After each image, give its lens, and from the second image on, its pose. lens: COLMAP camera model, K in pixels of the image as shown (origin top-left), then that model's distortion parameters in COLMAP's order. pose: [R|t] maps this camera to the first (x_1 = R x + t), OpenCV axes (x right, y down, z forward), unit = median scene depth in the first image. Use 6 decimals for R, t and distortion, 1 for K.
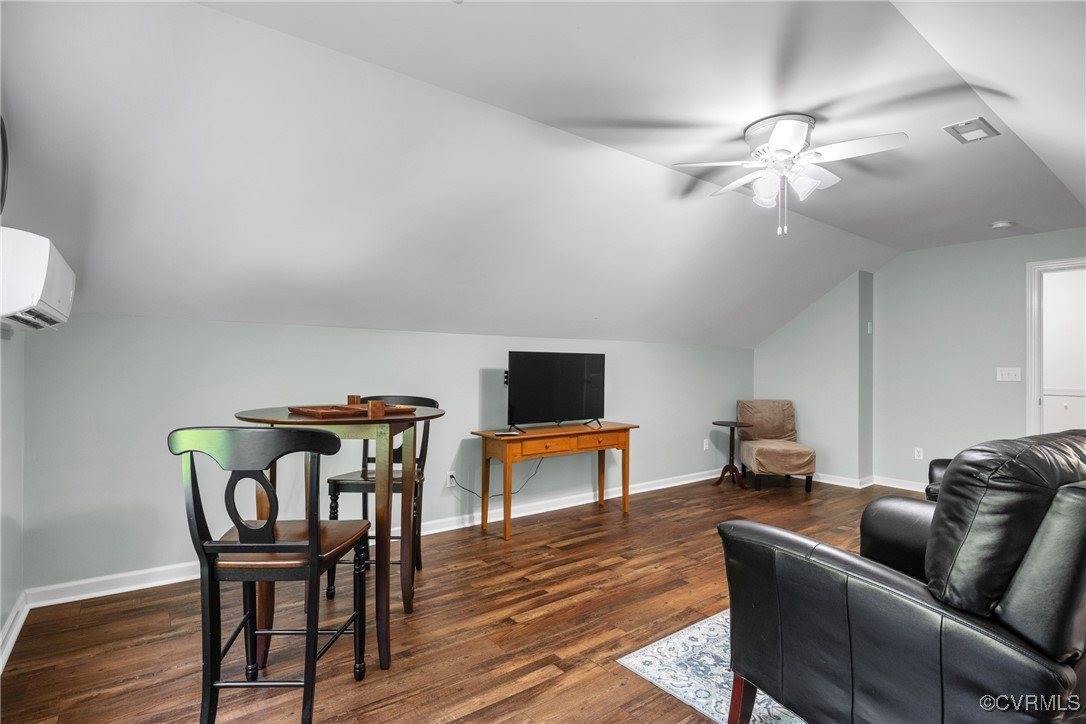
lens RADIAL K [[536.7, 0, 550.0], [0, 536.7, 365.8], [0, 0, 1]] dist [-0.005616, -0.000805]
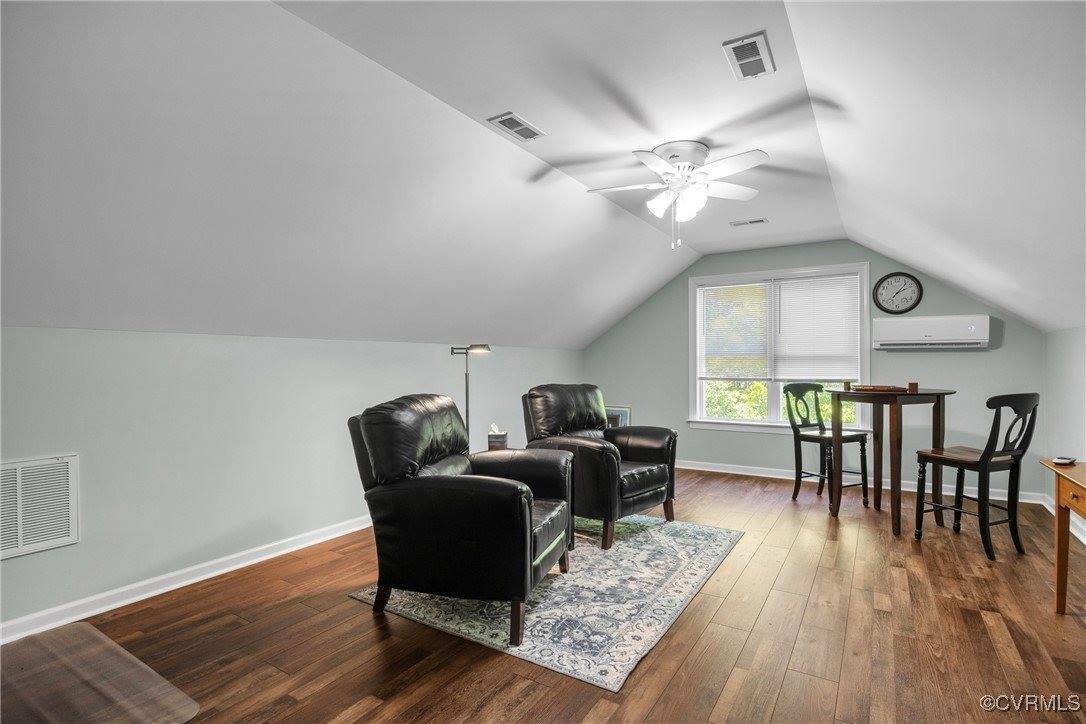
lens RADIAL K [[536.7, 0, 550.0], [0, 536.7, 365.8], [0, 0, 1]] dist [-0.005616, -0.000805]
pose [[-0.933513, 0.003175, -0.358529, 0.894729], [0.000921, 0.999979, 0.006458, -0.002400], [0.358542, 0.005699, -0.933496, 1.601253]]
